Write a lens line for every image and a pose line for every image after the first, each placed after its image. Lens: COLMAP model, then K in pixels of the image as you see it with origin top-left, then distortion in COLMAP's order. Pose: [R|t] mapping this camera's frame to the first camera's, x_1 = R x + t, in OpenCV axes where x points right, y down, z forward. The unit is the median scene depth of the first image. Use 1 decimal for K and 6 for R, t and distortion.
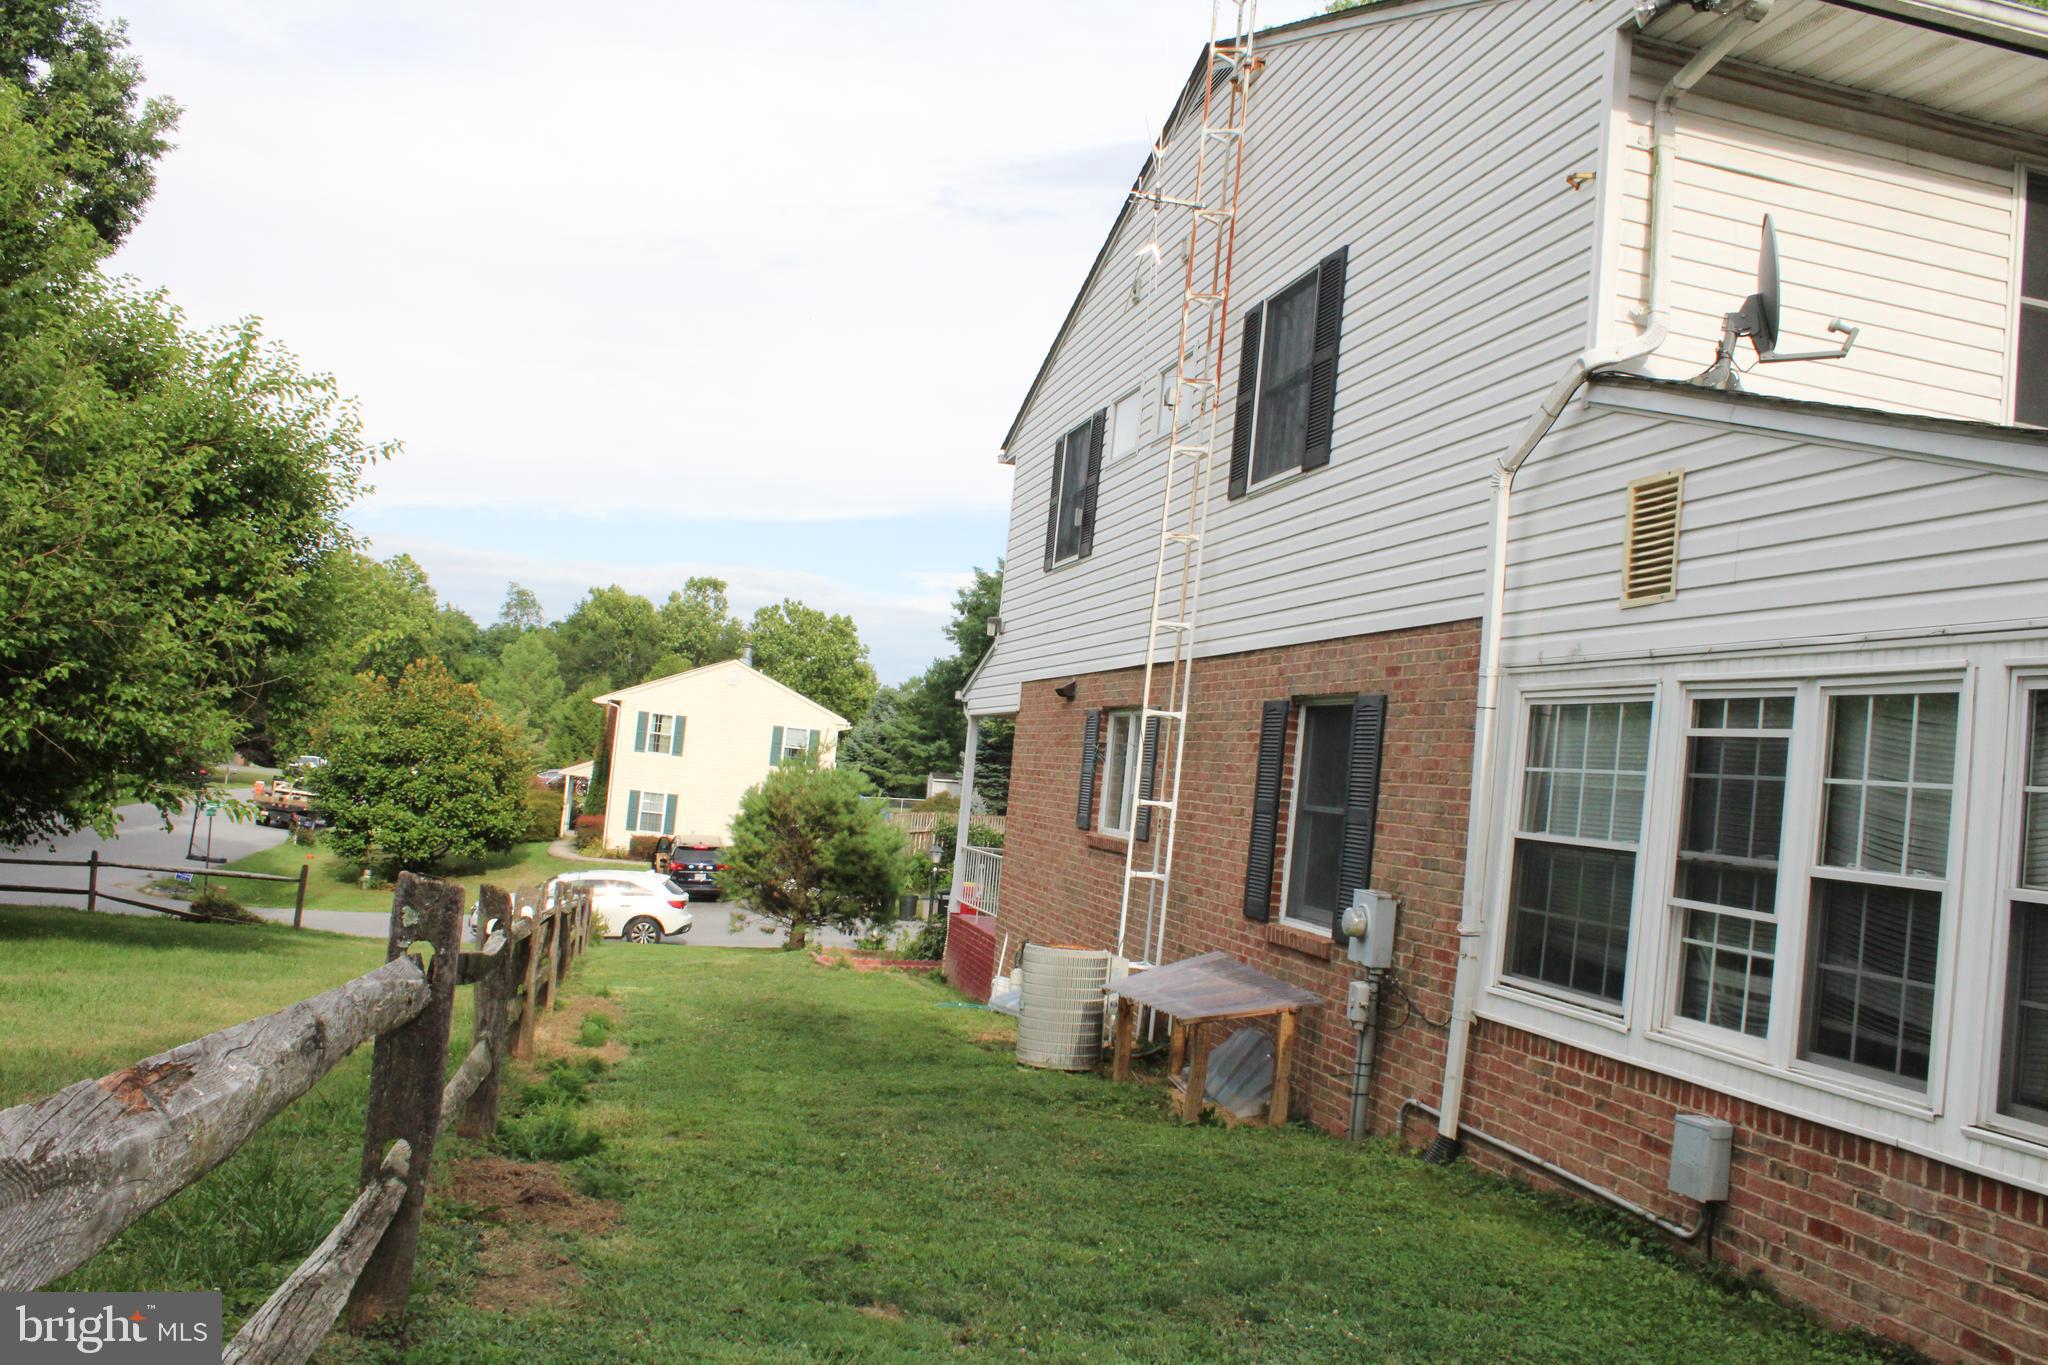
lens RADIAL K [[1687.2, 0, 1045.4], [0, 1687.2, 685.5], [0, 0, 1]] dist [-0.139866, 0.112106]
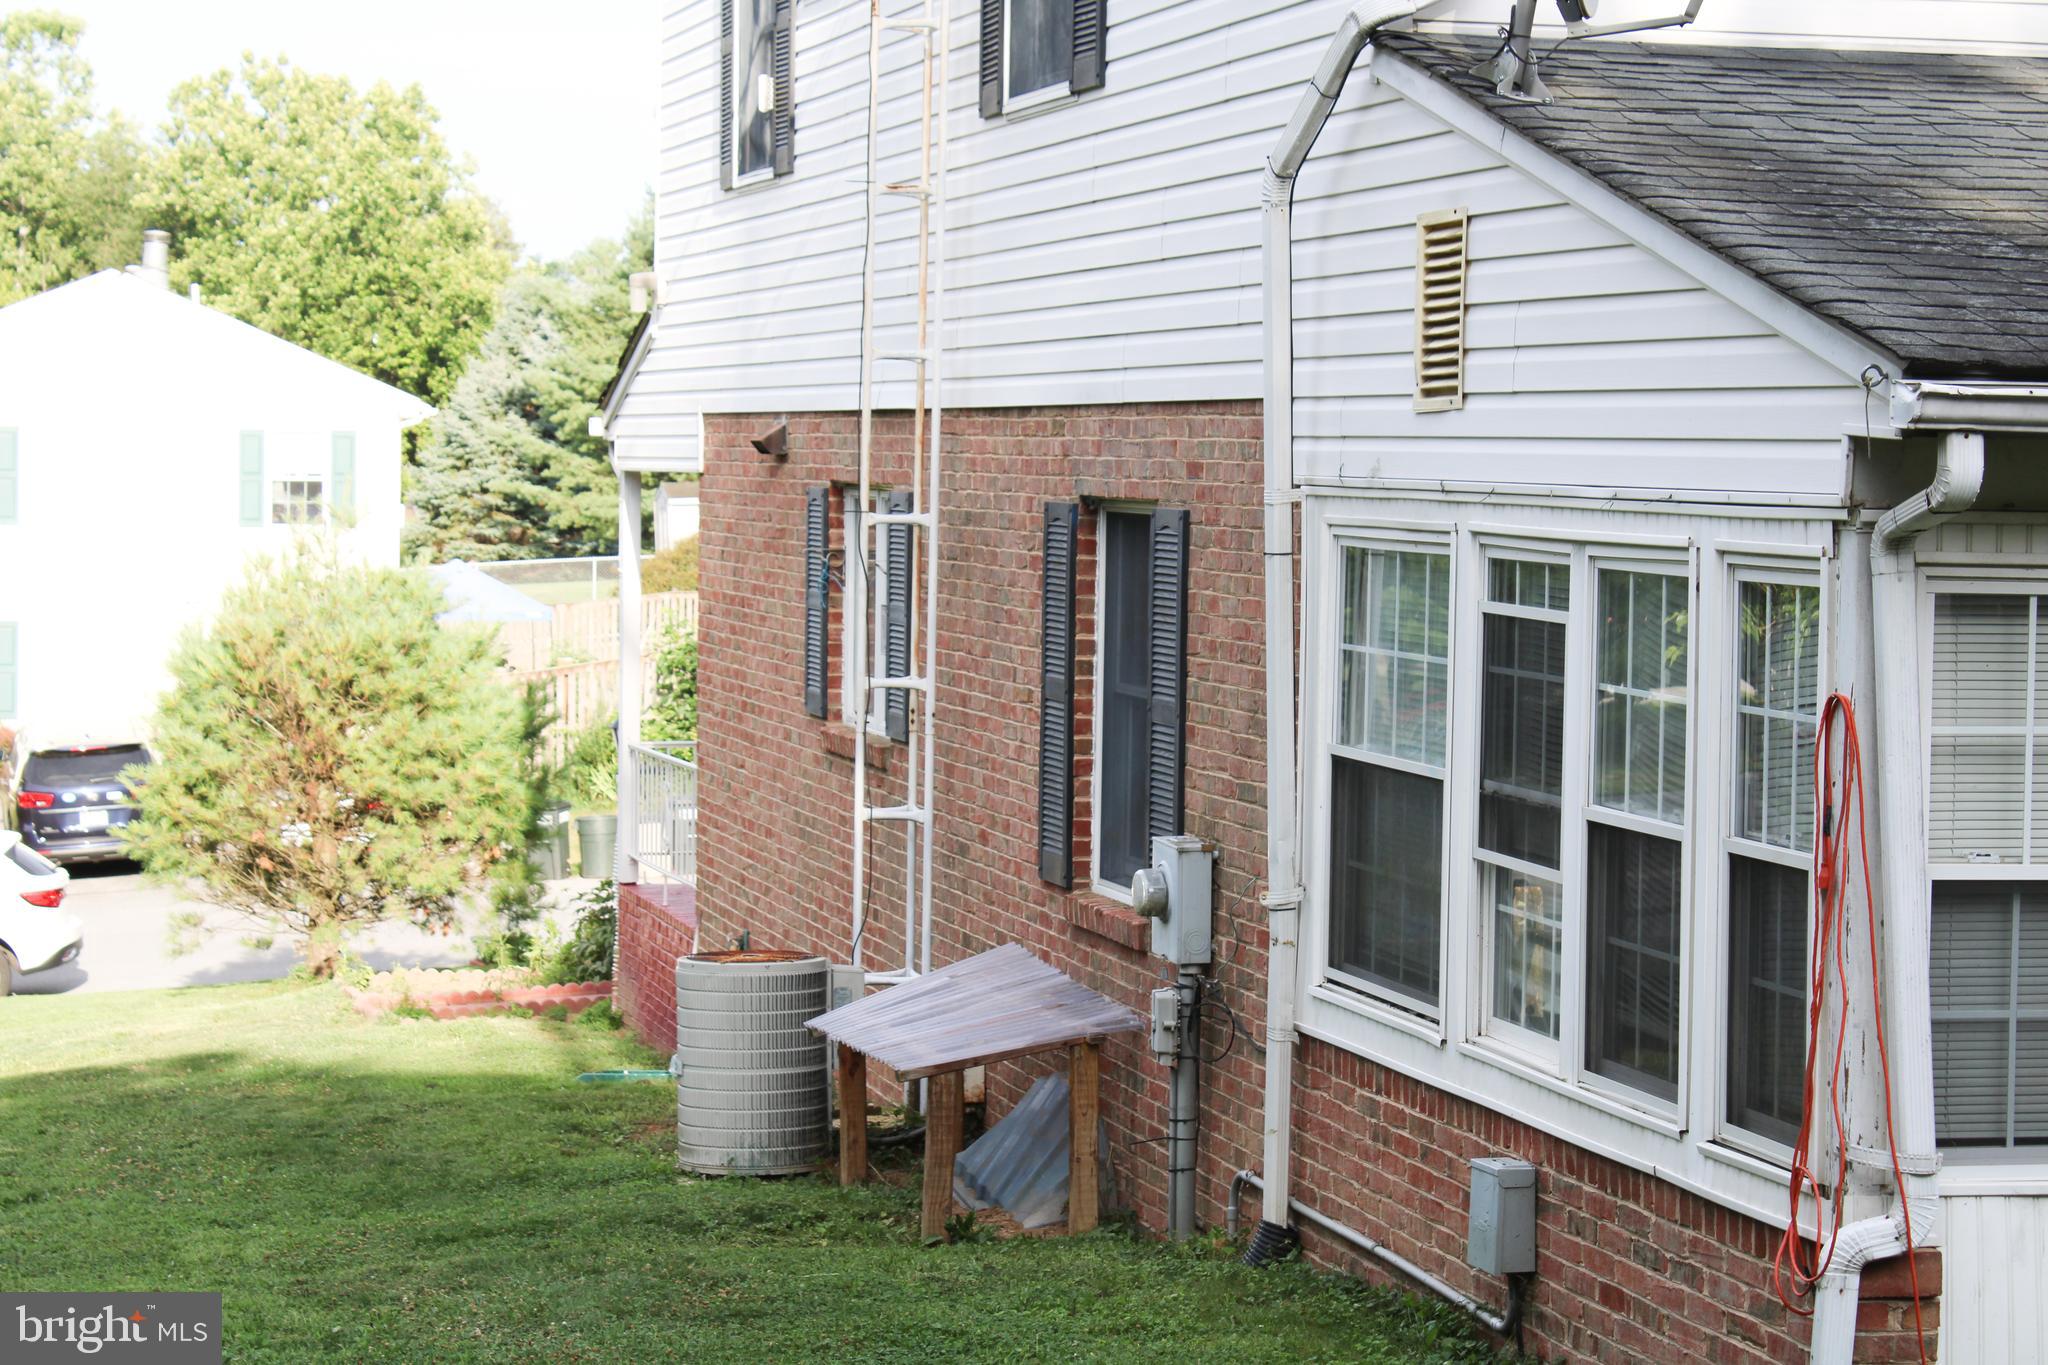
lens RADIAL K [[4438.1, 0, 1004.4], [0, 4438.1, 669.7], [0, 0, 1]] dist [0.081390, 0.000000]
pose [[0.996170, -0.087437, 0.000152, 0.122467], [0.086947, 0.990771, 0.103989, -0.099996], [-0.009243, -0.103578, 0.994578, -0.536580]]
